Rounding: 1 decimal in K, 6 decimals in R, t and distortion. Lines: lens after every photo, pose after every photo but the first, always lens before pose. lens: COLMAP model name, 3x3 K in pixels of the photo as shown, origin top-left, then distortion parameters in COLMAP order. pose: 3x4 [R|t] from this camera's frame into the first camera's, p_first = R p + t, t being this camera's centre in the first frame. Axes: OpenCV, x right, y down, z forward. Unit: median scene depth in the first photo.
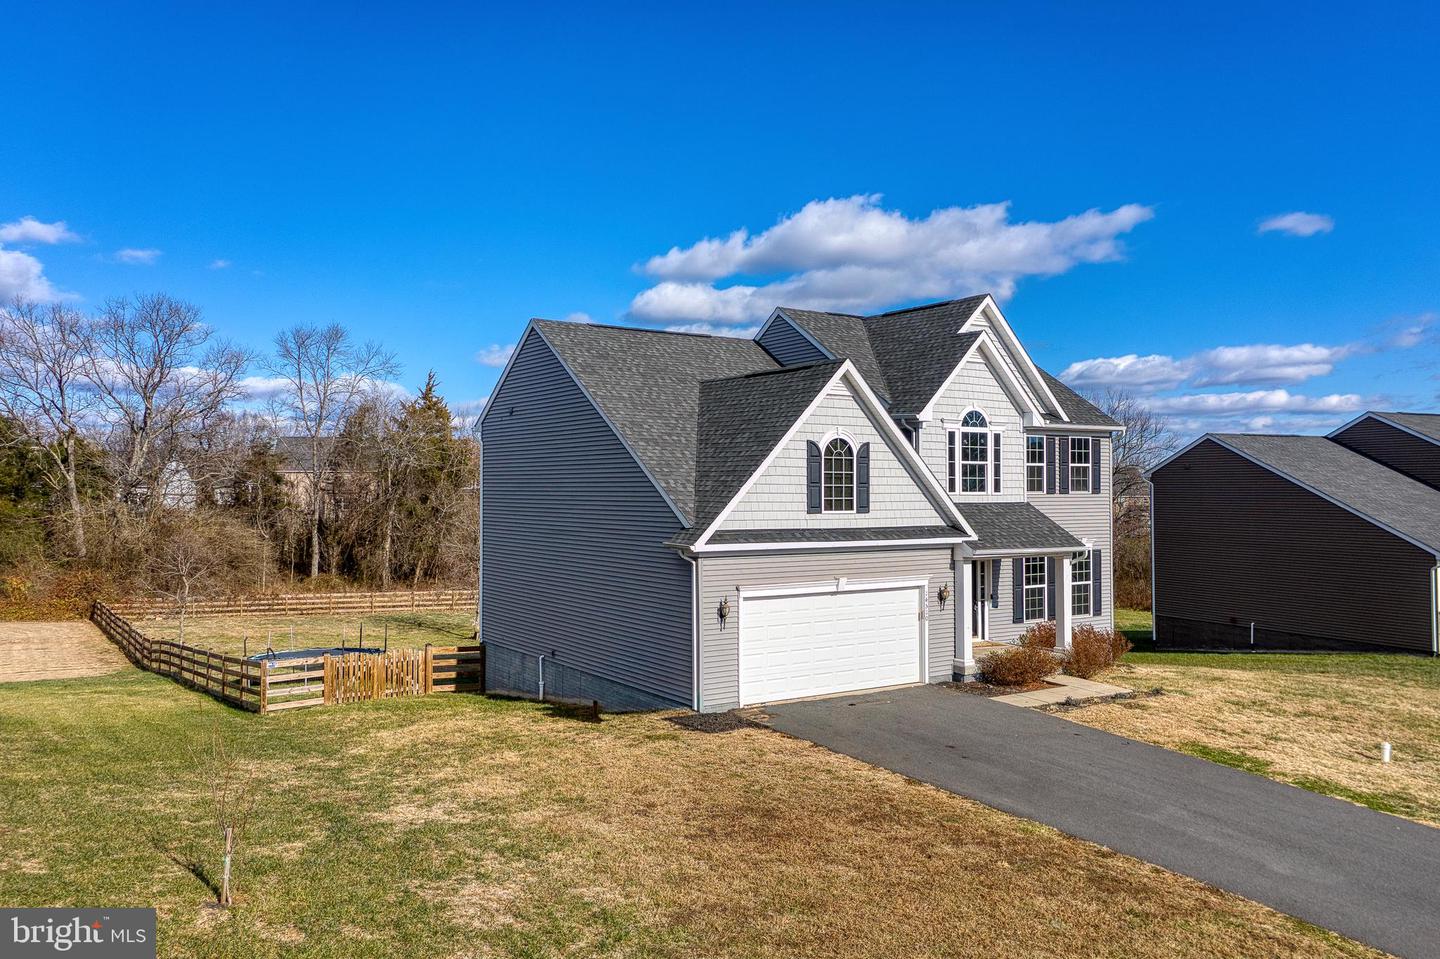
lens RADIAL K [[1145.7, 0, 764.4], [0, 1145.7, 484.8], [0, 0, 1]] dist [0.044594, -0.000710]
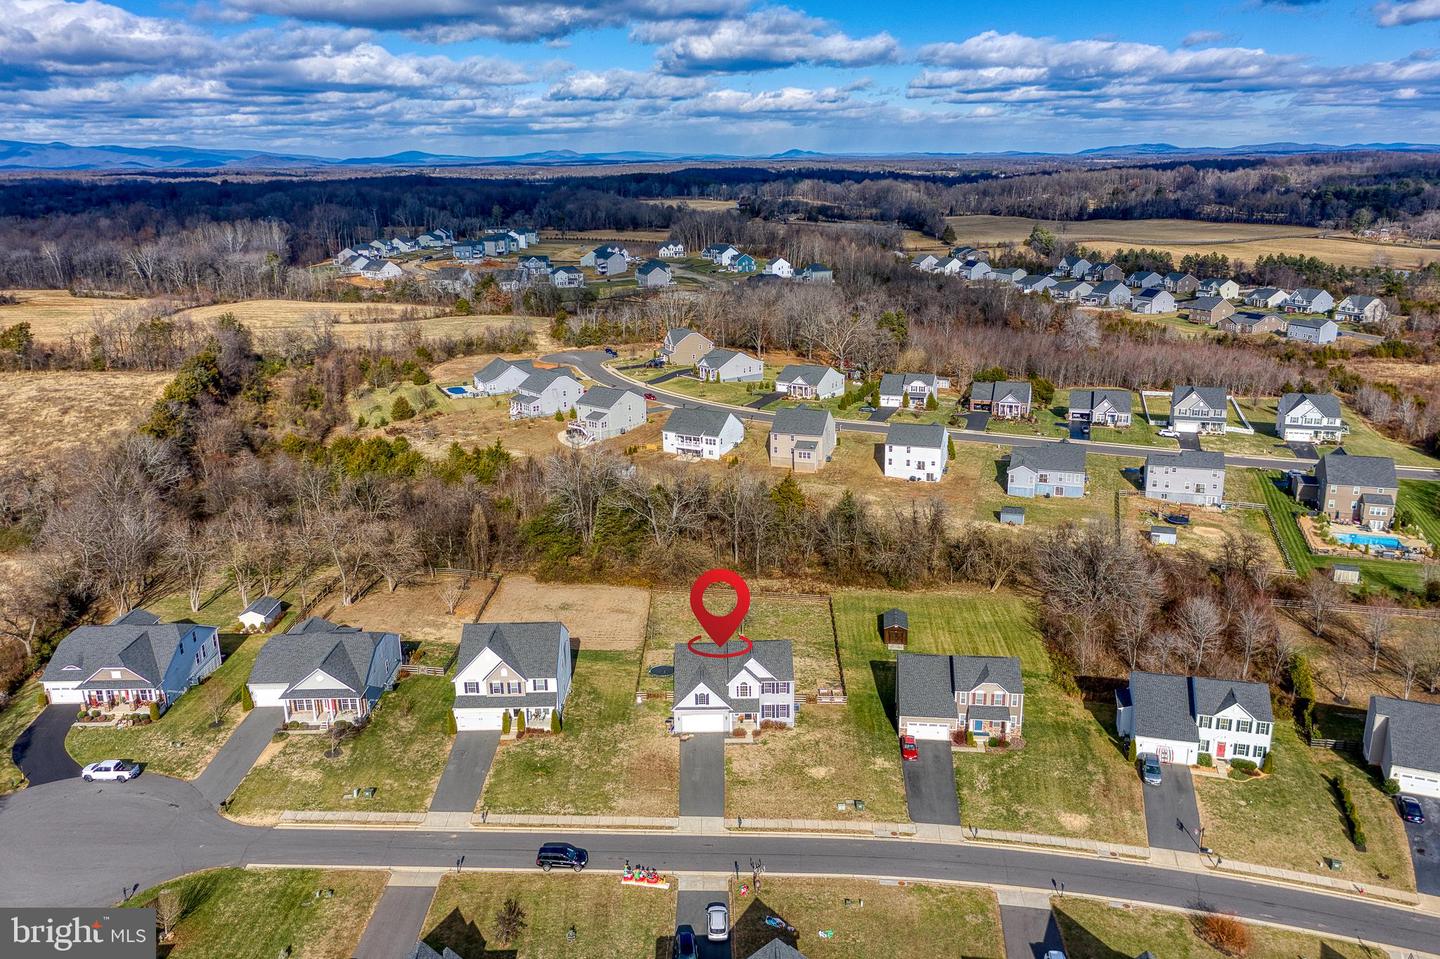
lens RADIAL K [[1084.6, 0, 723.9], [0, 1084.6, 457.1], [0, 0, 1]] dist [0.011950, 0.001808]
pose [[0.809652, 0.161248, -0.564325, 2.705090], [0.009319, 0.957865, 0.287067, -2.438909], [0.586836, -0.237683, 0.774035, -2.580736]]
